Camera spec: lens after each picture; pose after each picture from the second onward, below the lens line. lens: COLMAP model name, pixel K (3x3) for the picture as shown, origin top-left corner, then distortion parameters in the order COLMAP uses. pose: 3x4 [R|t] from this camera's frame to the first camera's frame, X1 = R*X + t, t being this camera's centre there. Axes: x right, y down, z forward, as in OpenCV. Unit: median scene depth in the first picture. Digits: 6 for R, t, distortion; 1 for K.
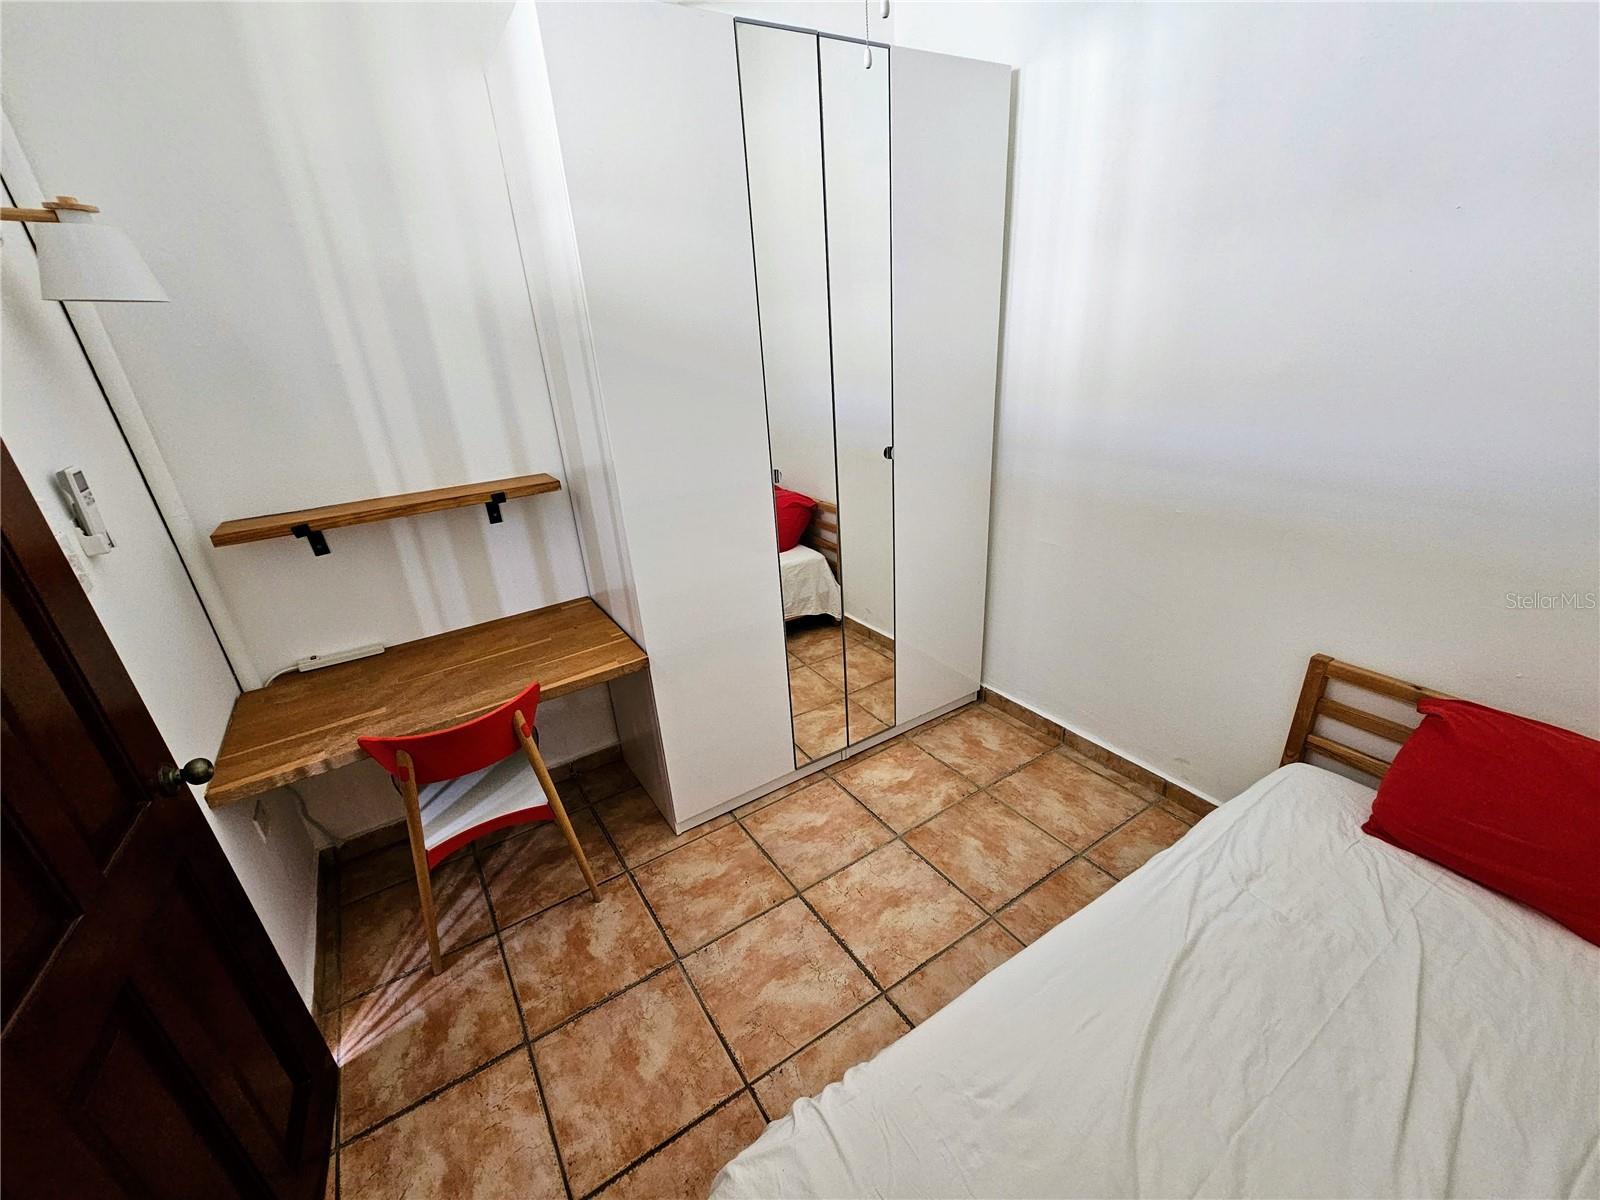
lens RADIAL K [[660.9, 0, 793.7], [0, 660.9, 610.1], [0, 0, 1]] dist [0.003360, -0.000076]
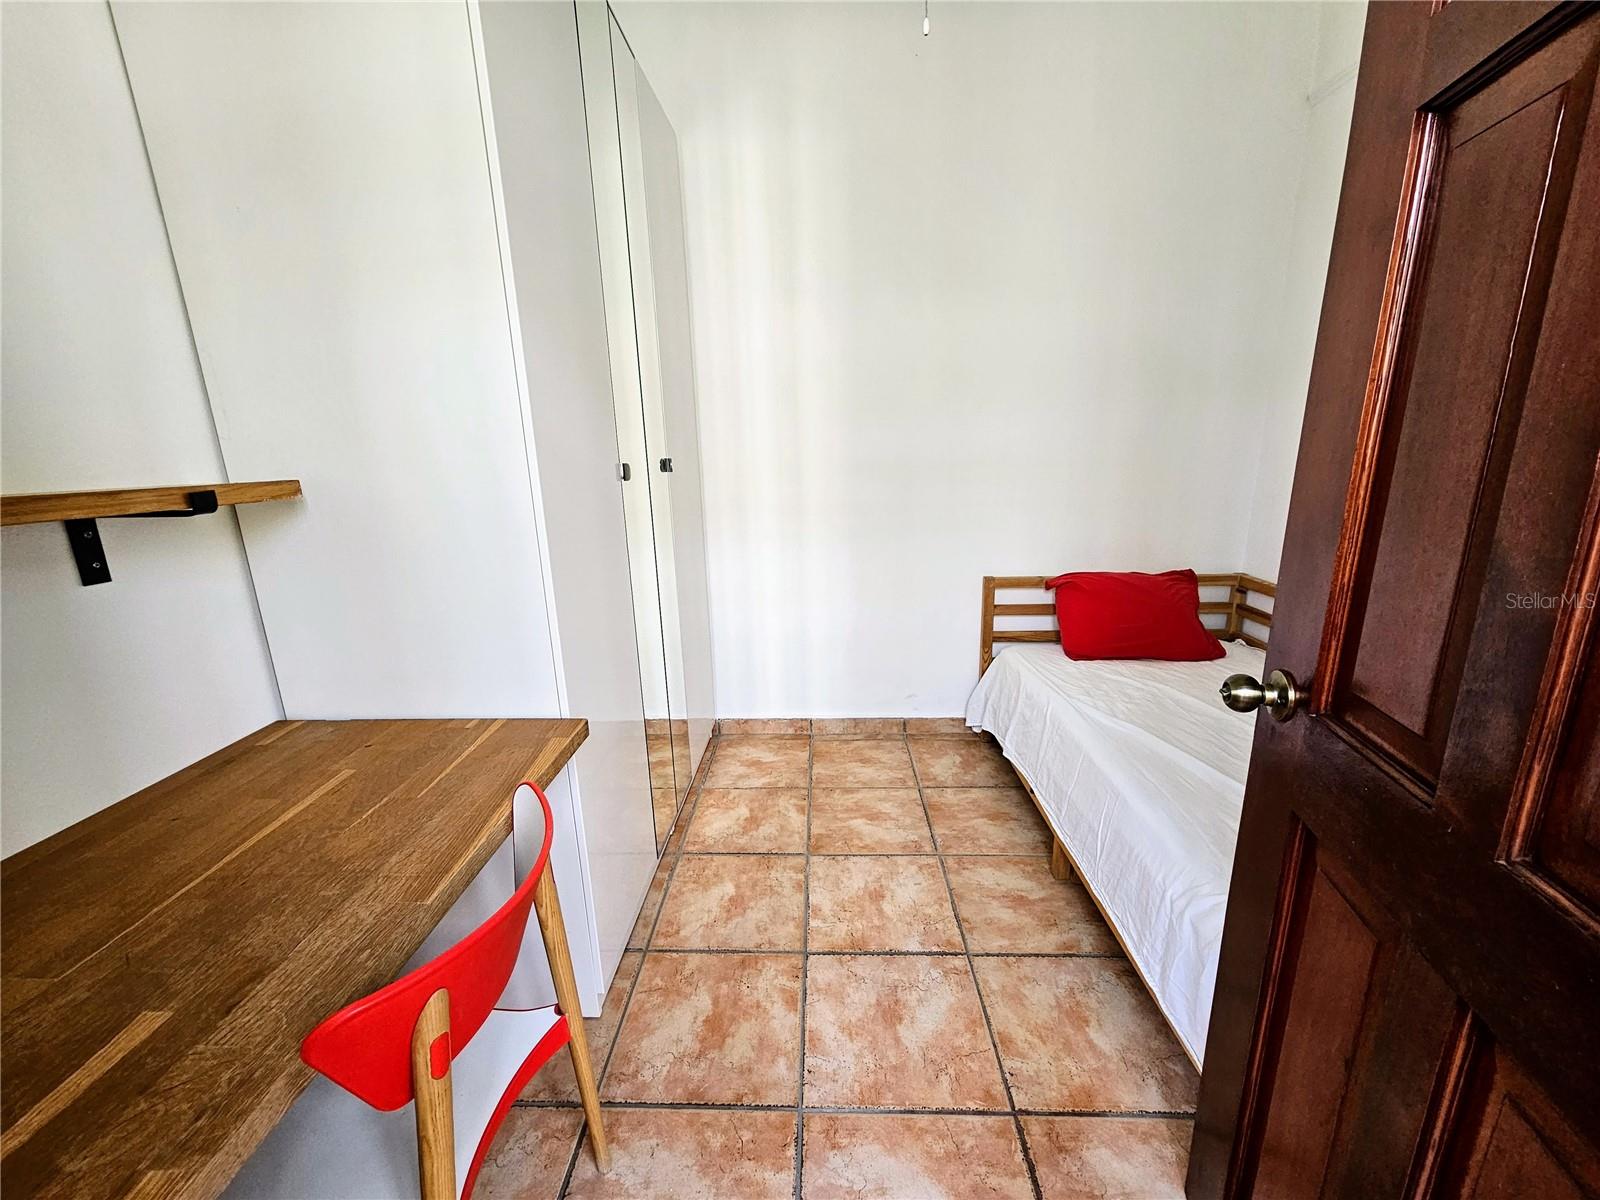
lens RADIAL K [[660.9, 0, 793.7], [0, 660.9, 610.1], [0, 0, 1]] dist [0.003360, -0.000076]
pose [[0.576404, -0.155610, 0.802212, -0.659000], [0.317425, 0.947247, -0.044332, 0.068675], [-0.752994, 0.280195, 0.595391, 0.458731]]
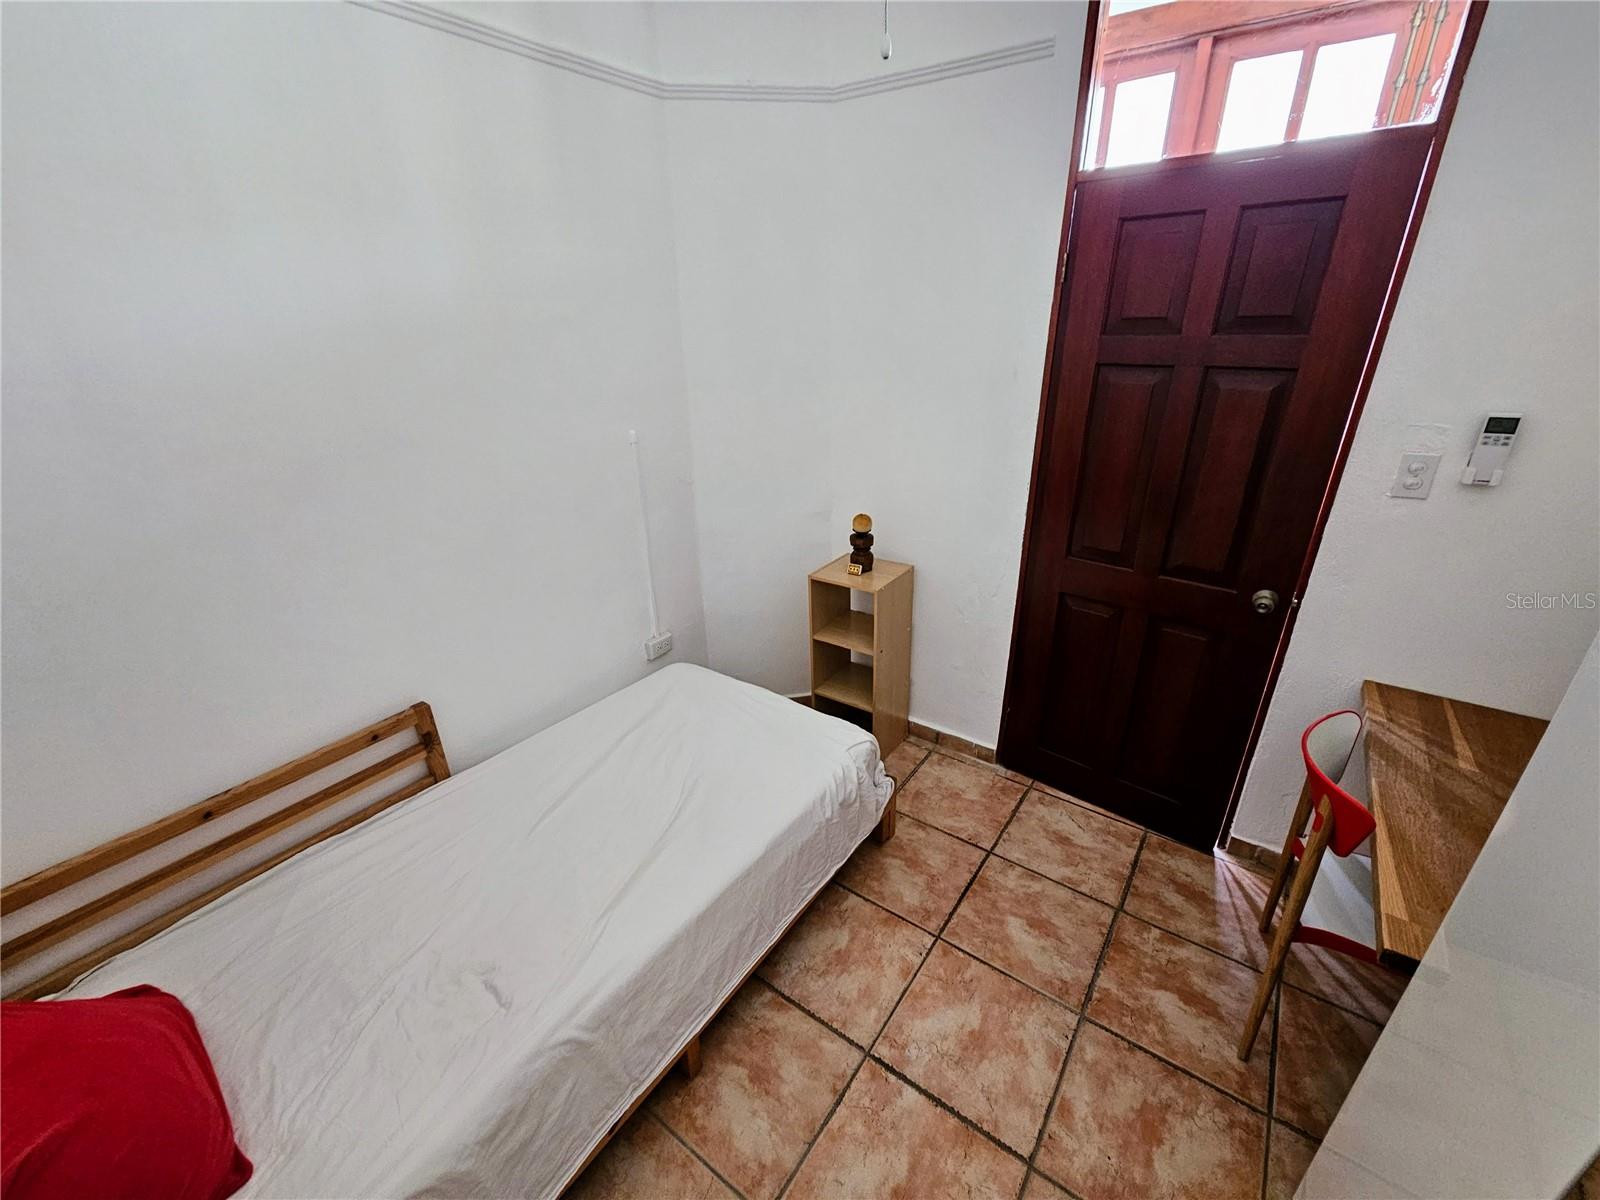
lens RADIAL K [[660.9, 0, 793.7], [0, 660.9, 610.1], [0, 0, 1]] dist [0.003360, -0.000076]
pose [[-0.931583, 0.218535, -0.290508, 0.353412], [-0.070232, 0.675887, 0.733652, -0.517552], [0.356679, 0.703861, -0.614296, 1.041783]]
